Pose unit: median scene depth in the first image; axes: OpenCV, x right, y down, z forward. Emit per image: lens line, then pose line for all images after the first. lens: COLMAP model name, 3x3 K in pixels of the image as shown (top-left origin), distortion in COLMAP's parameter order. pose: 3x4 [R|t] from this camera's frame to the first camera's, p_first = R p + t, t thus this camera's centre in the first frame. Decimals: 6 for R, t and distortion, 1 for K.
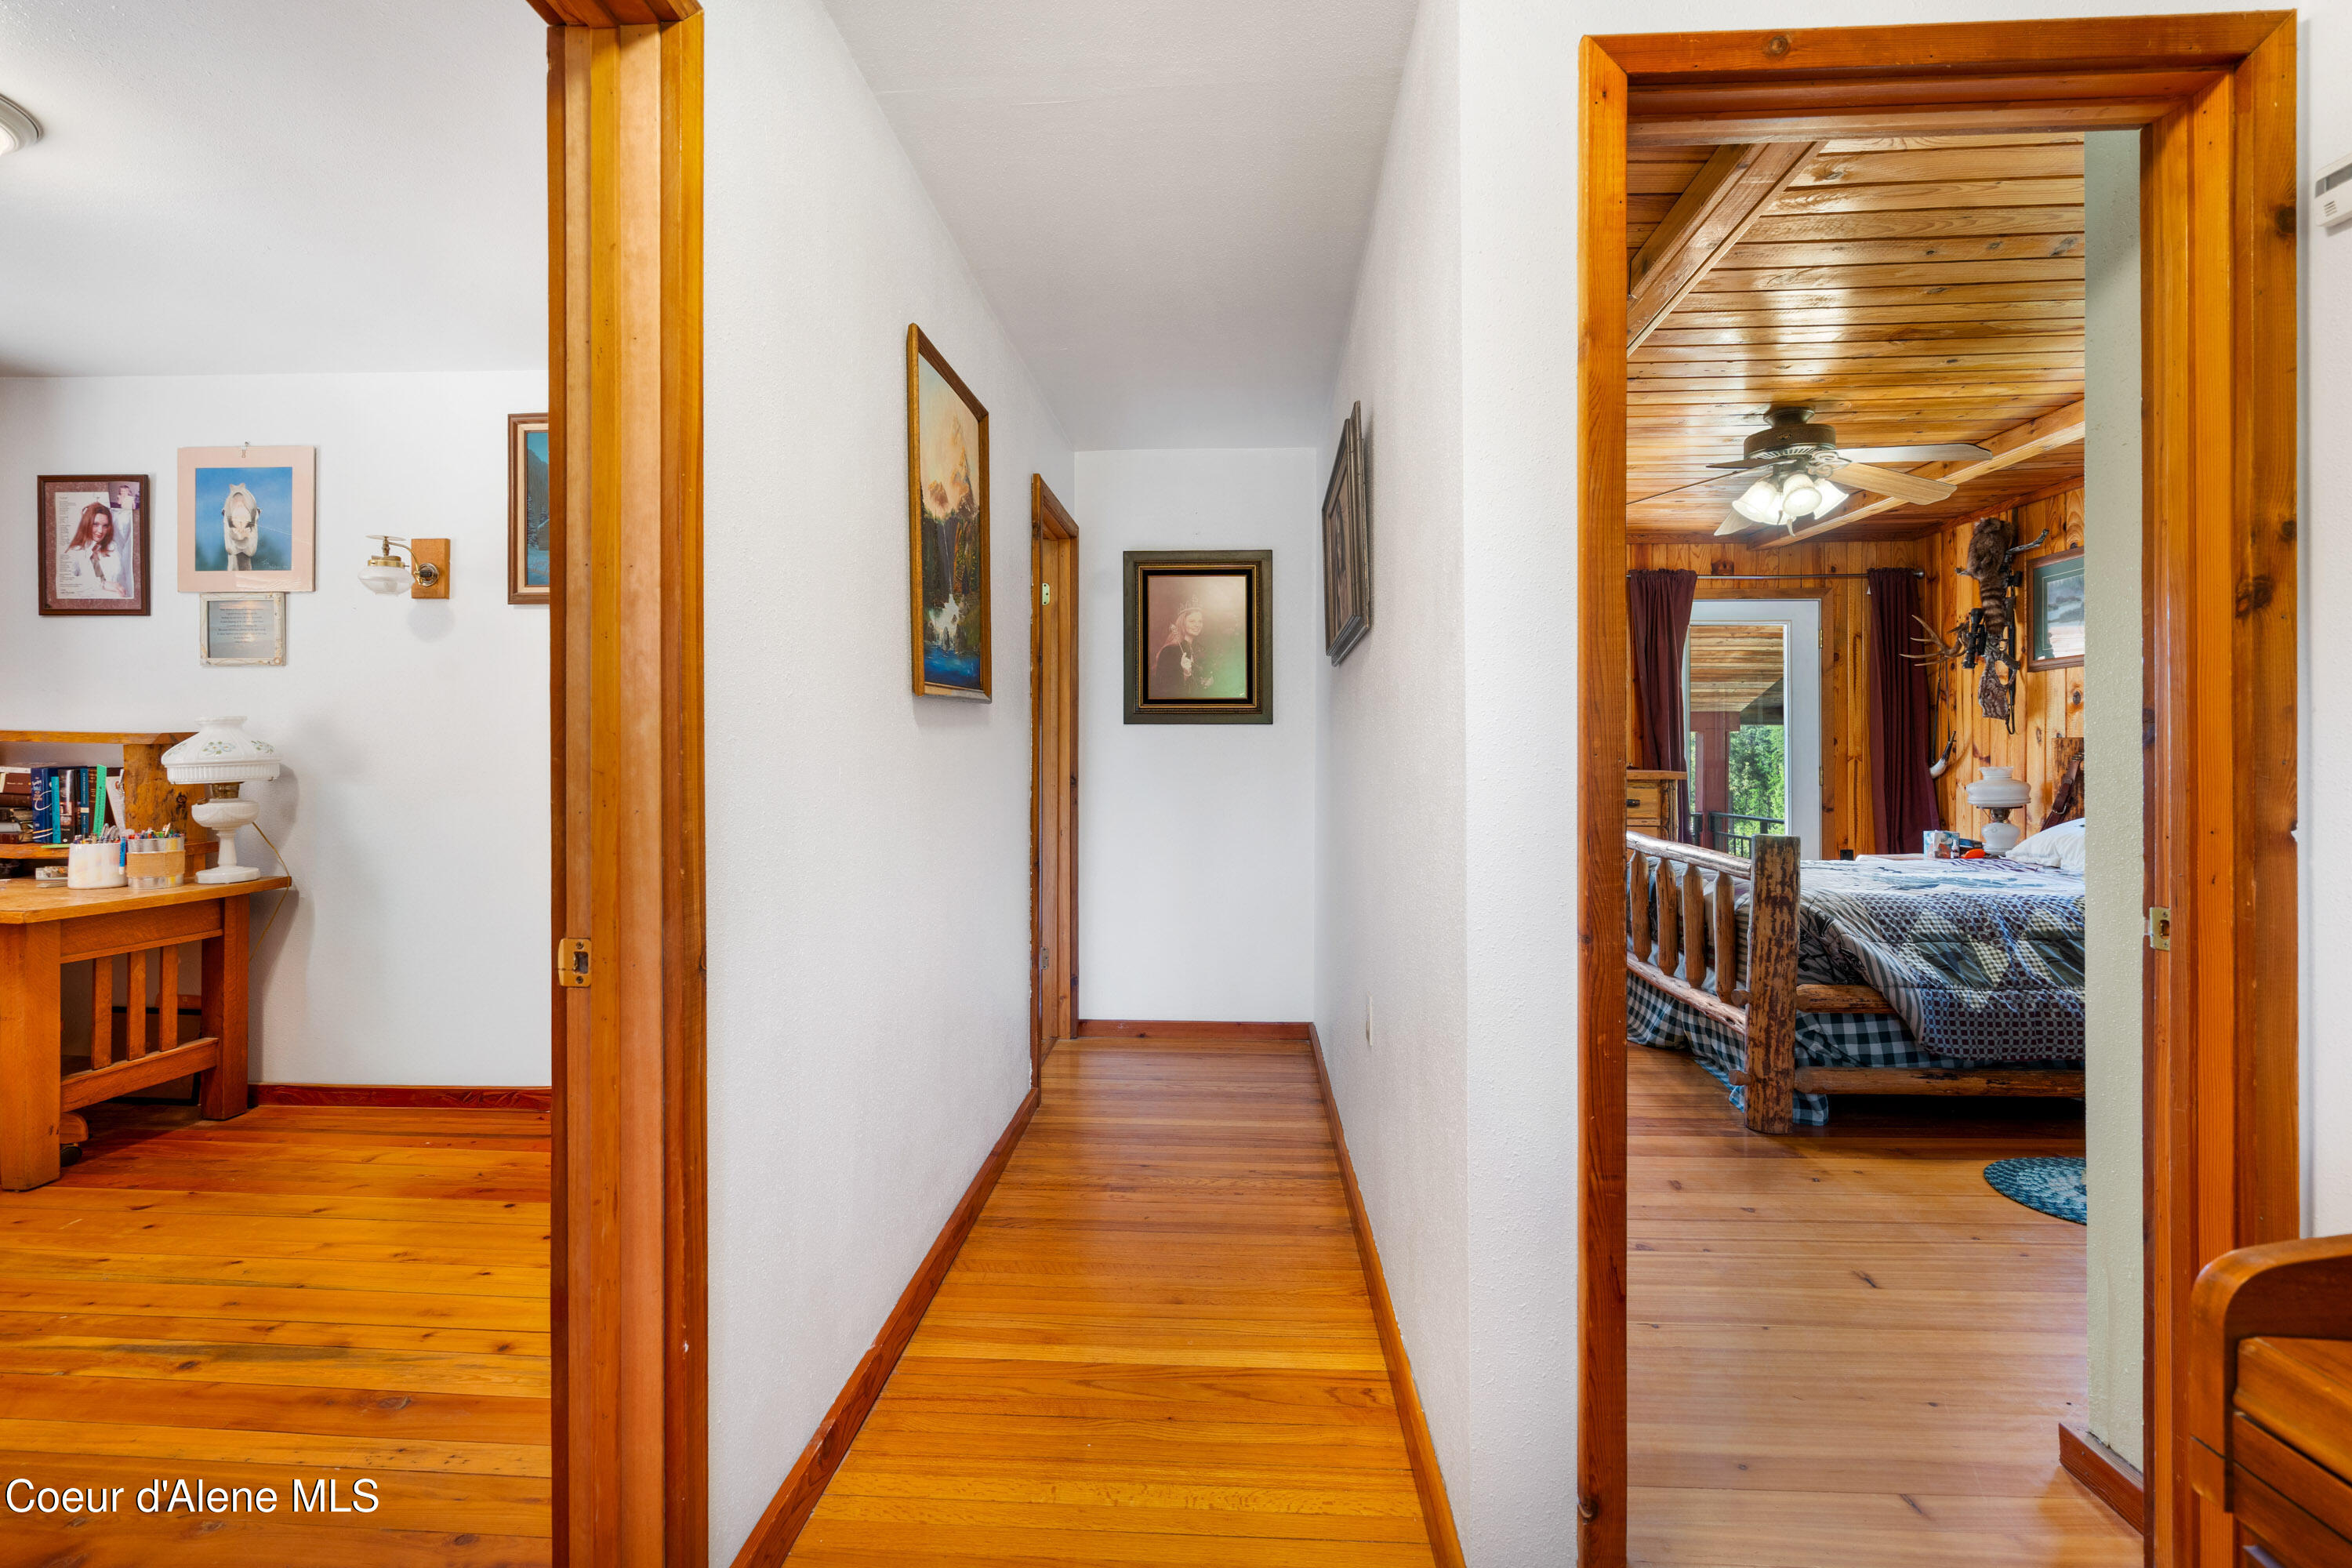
lens RADIAL K [[1063.6, 0, 1175.7], [0, 1063.6, 749.4], [0, 0, 1]] dist [-0.008862, 0.002548]
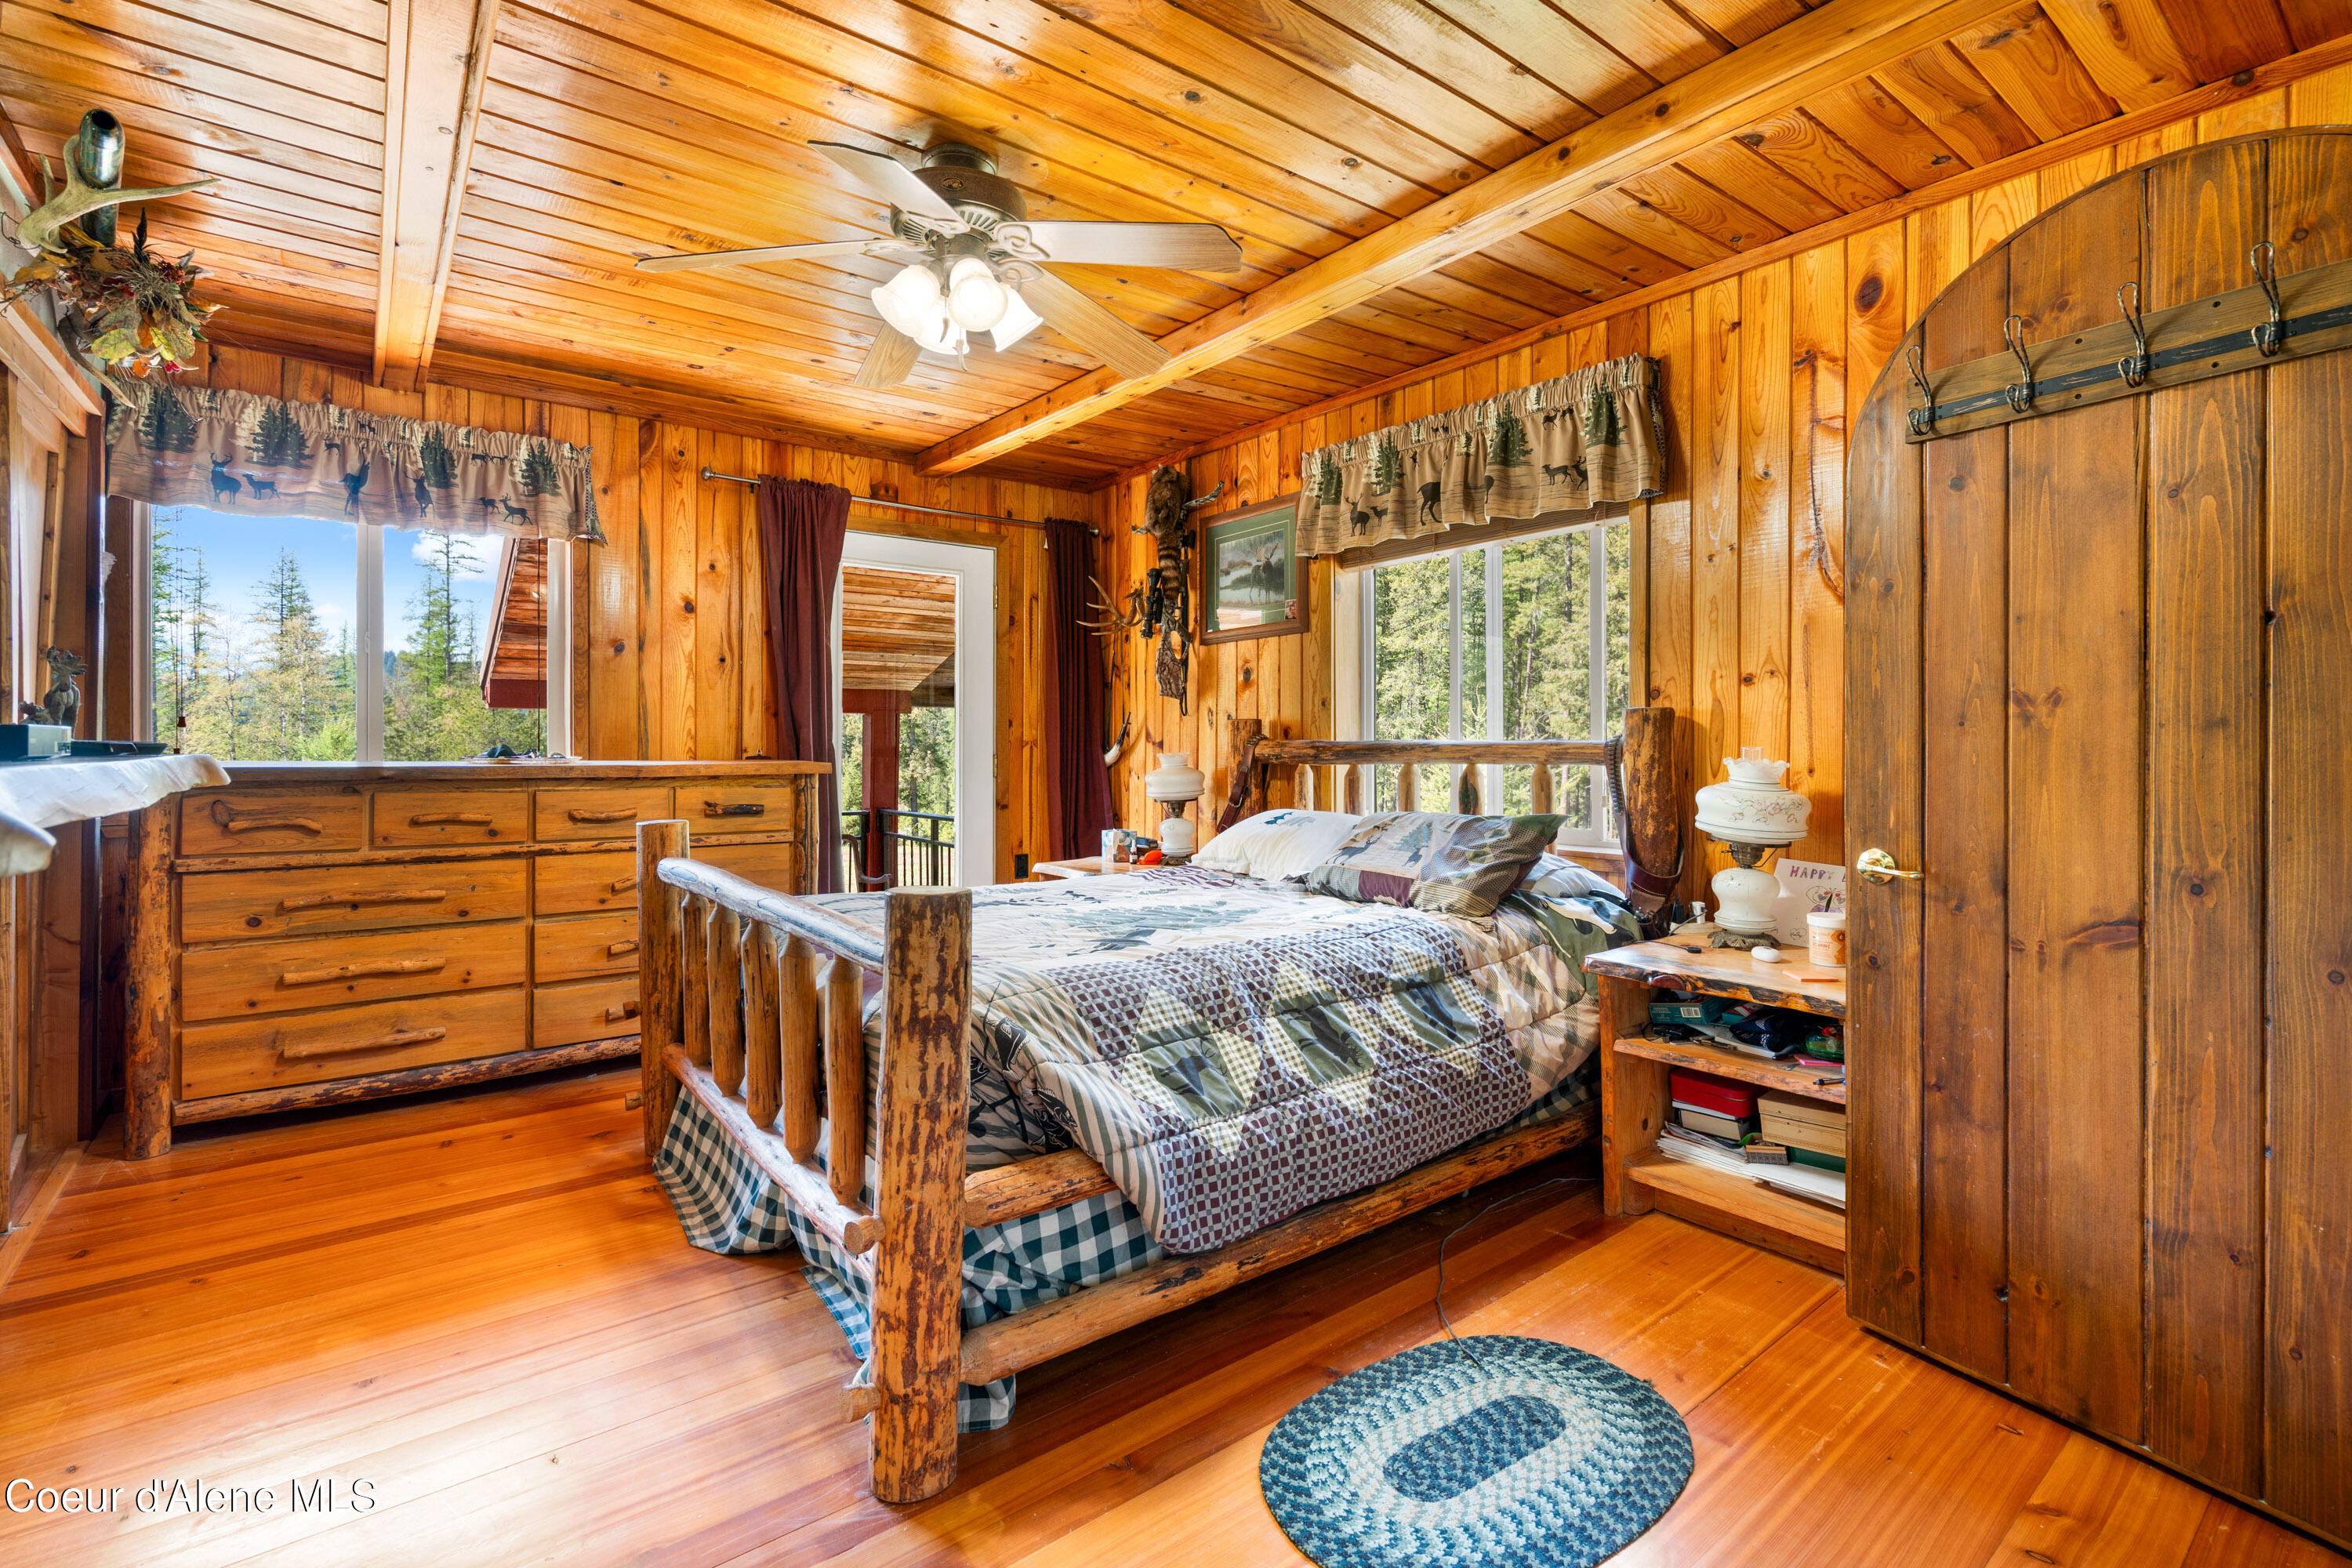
lens RADIAL K [[1063.6, 0, 1165.5], [0, 1063.6, 736.0], [0, 0, 1]] dist [-0.008862, 0.002548]
pose [[0.757473, 0.005629, 0.652843, 0.194499], [-0.004085, 0.999984, -0.003882, 0.005657], [-0.652854, 0.000274, 0.757484, 0.329891]]
